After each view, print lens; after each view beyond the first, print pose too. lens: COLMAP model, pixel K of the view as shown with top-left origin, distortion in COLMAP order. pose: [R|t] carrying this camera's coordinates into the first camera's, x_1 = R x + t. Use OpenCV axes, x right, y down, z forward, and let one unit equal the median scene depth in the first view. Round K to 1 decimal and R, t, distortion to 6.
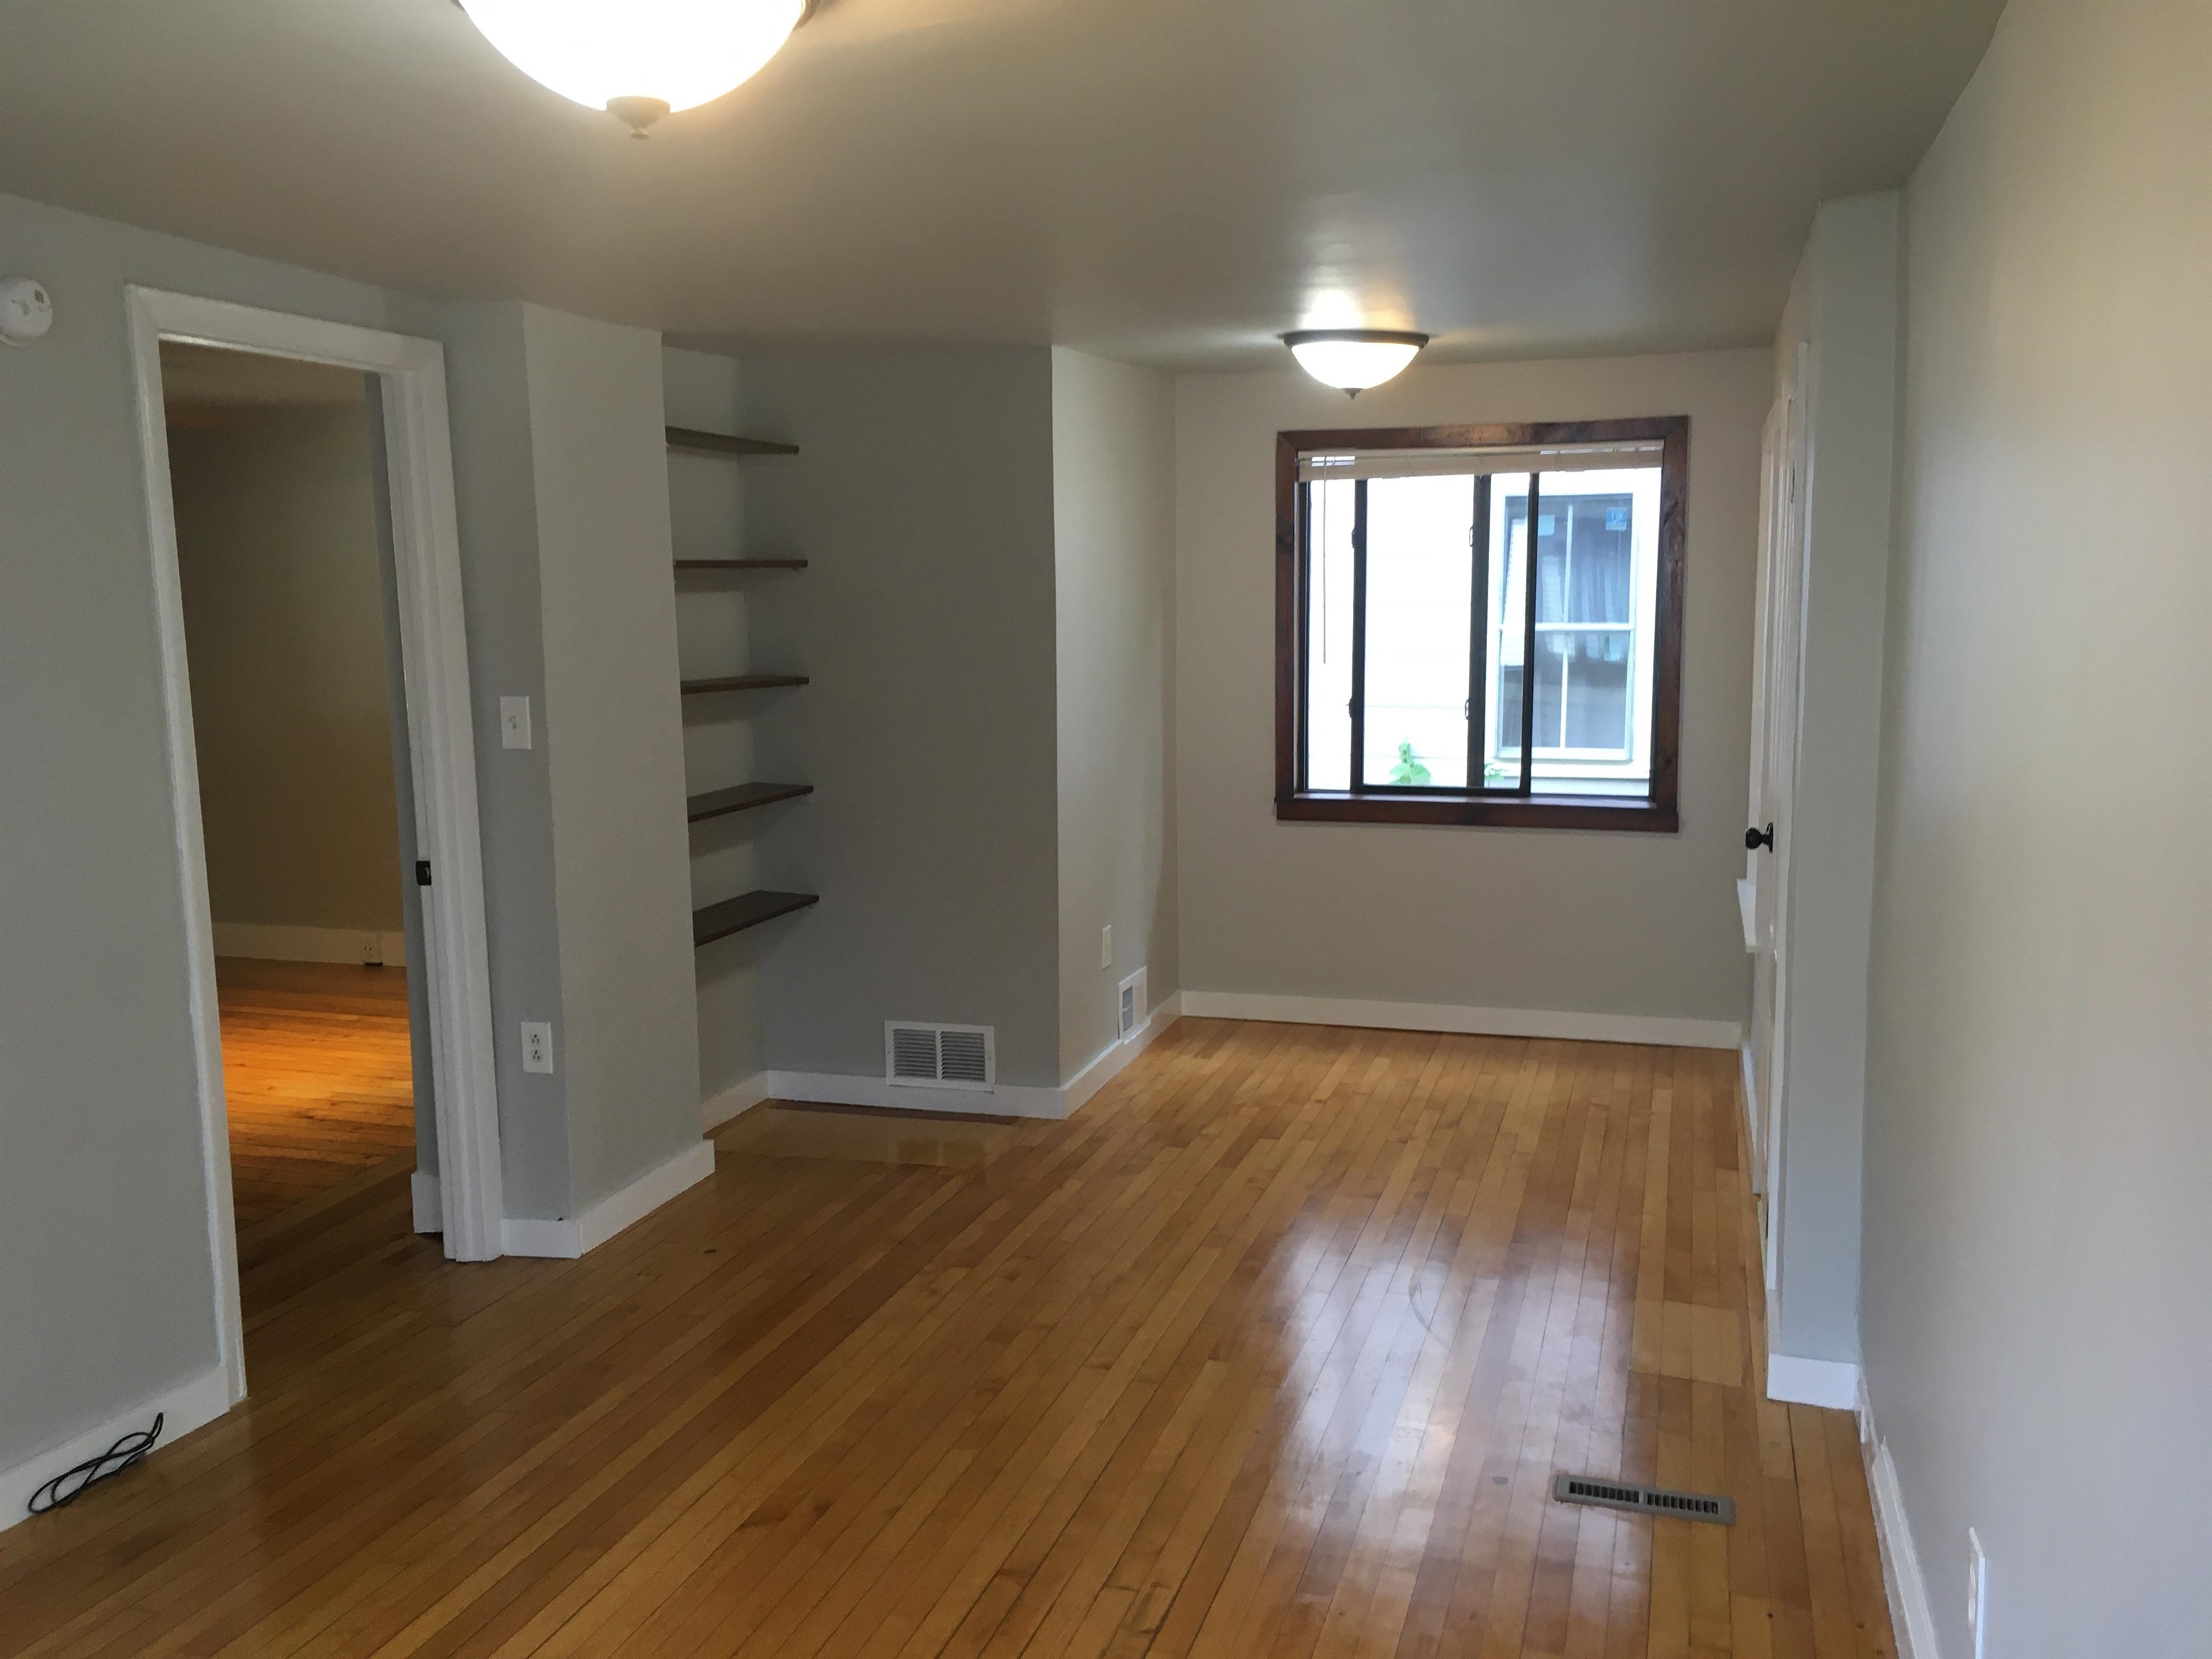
lens RADIAL K [[1875.6, 0, 1089.3], [0, 1875.6, 836.3], [0, 0, 1]] dist [0.063292, -0.074062]
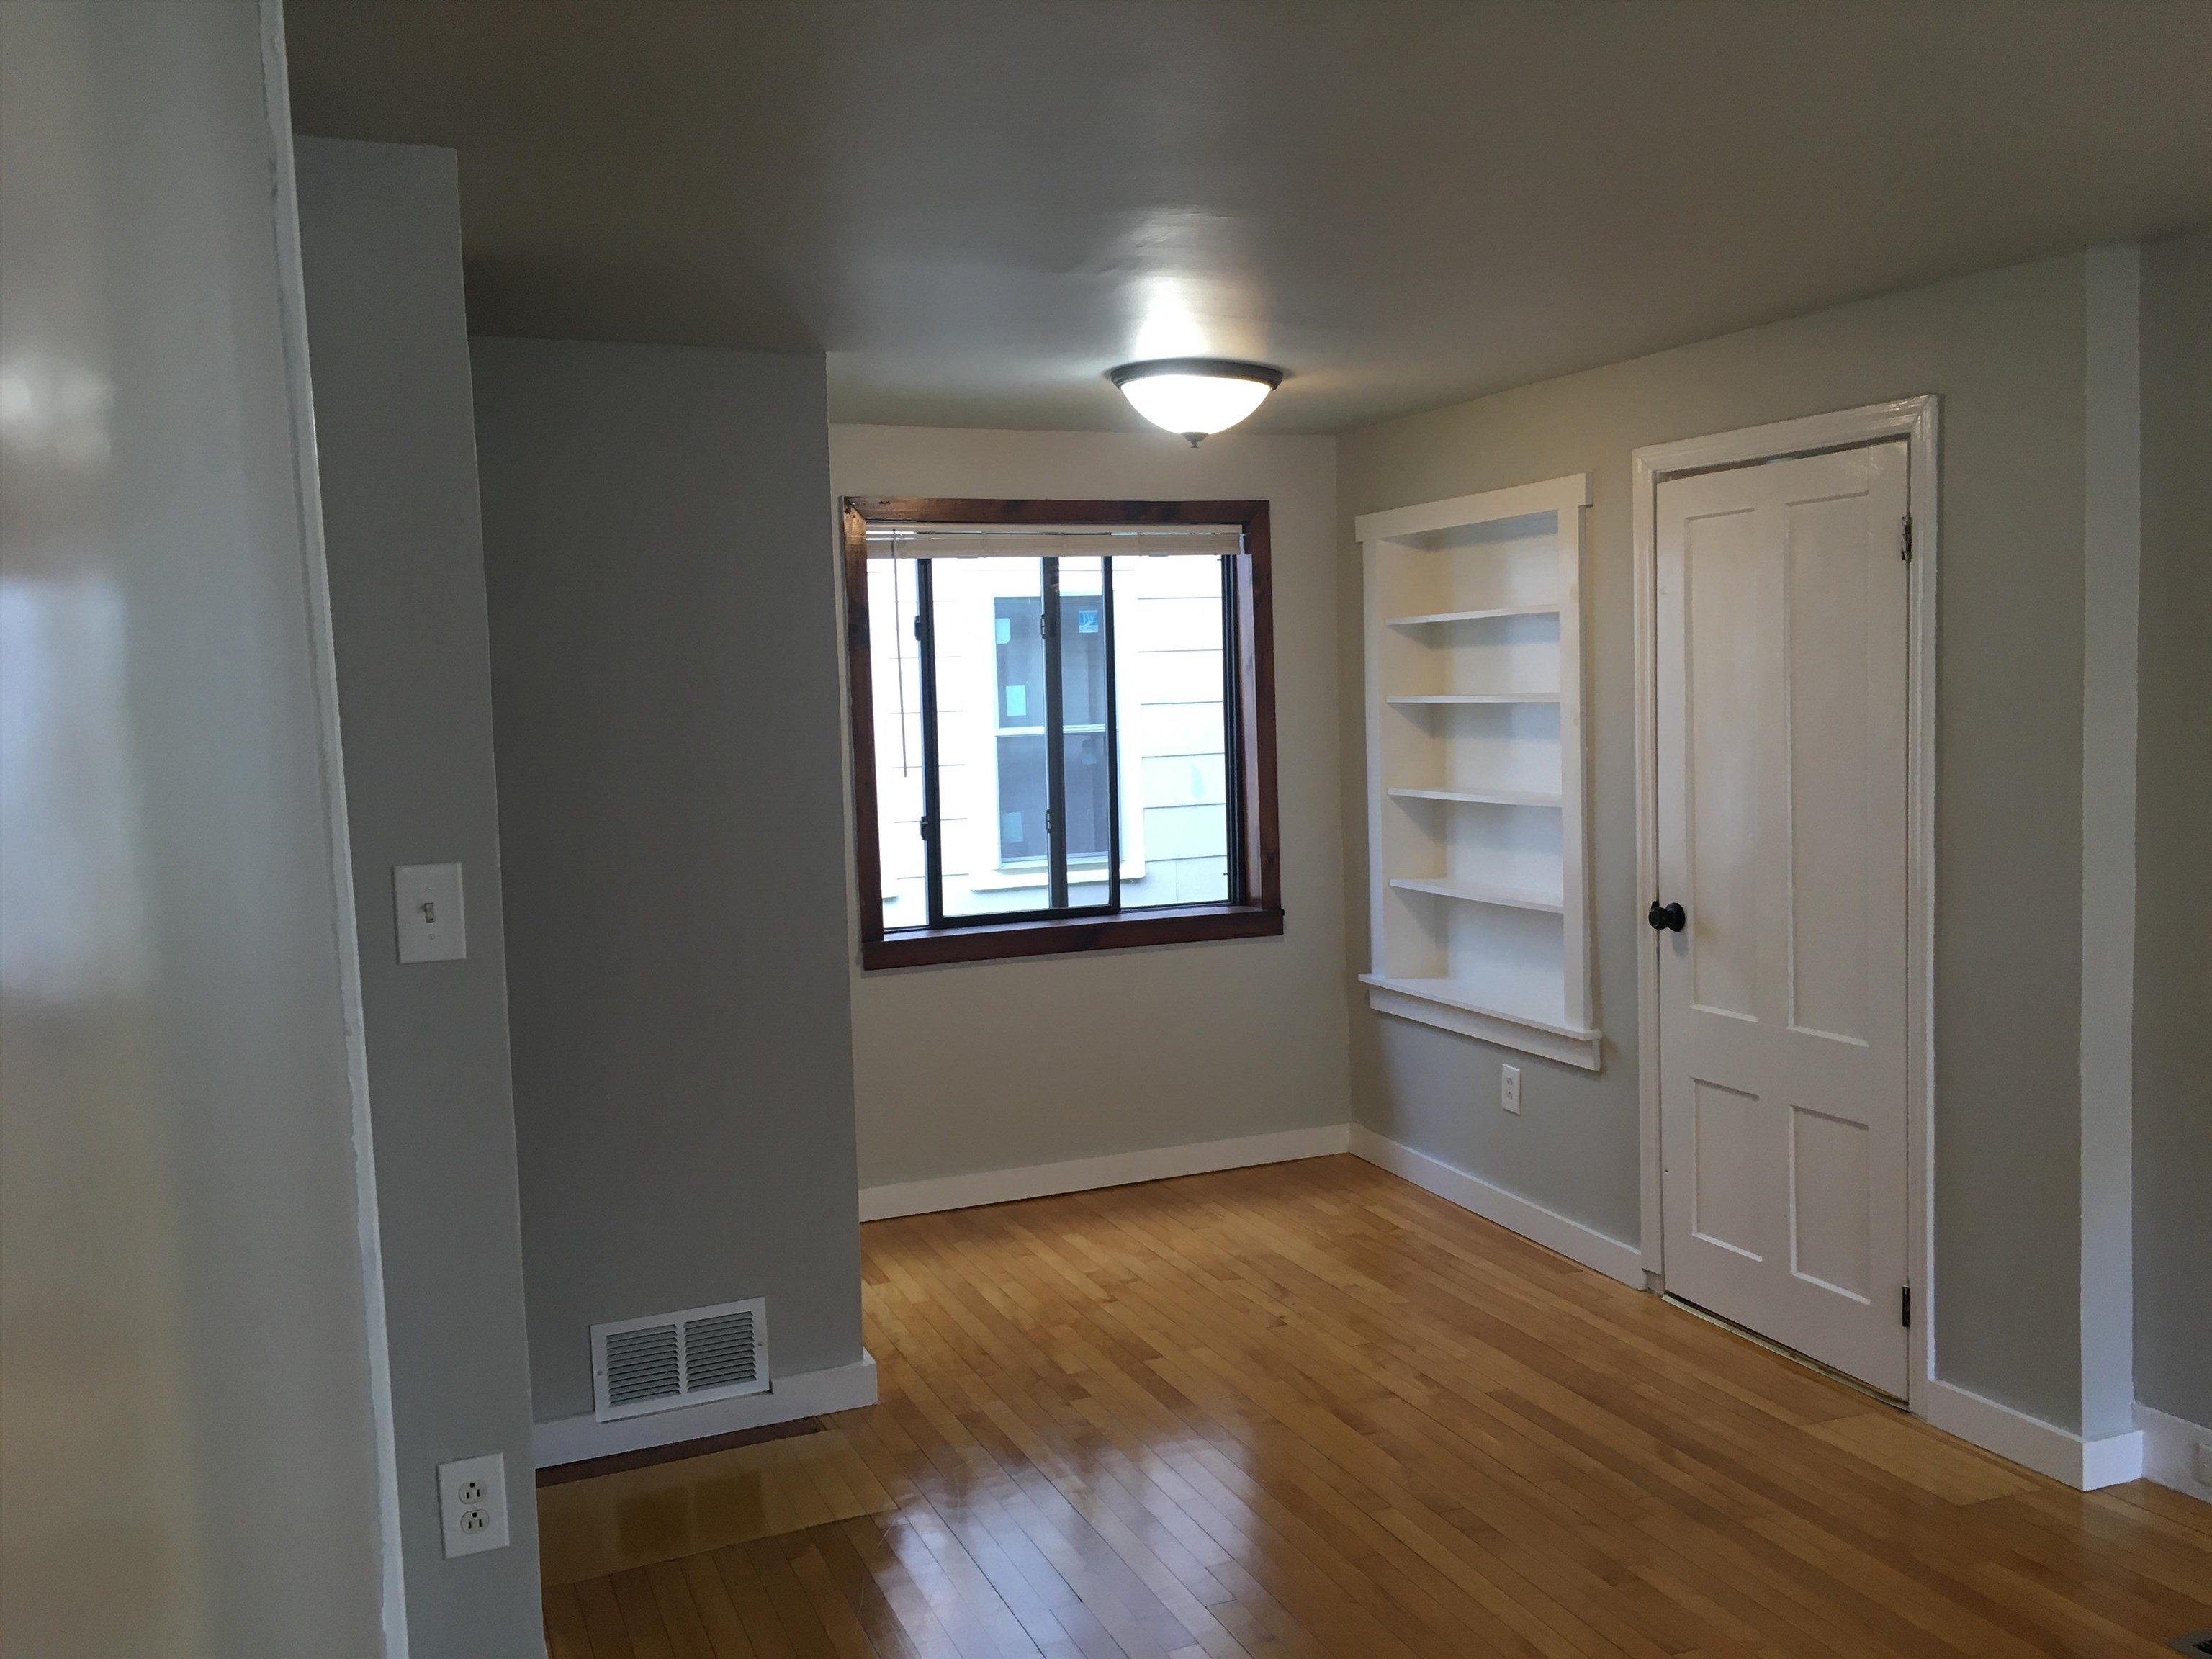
lens RADIAL K [[1875.6, 0, 1106.6], [0, 1875.6, 835.7], [0, 0, 1]] dist [0.063292, -0.074062]
pose [[0.764162, -0.063418, 0.641899, -0.377161], [0.108987, 0.993541, -0.031587, -0.032943], [-0.635750, 0.094096, 0.766138, 0.341599]]
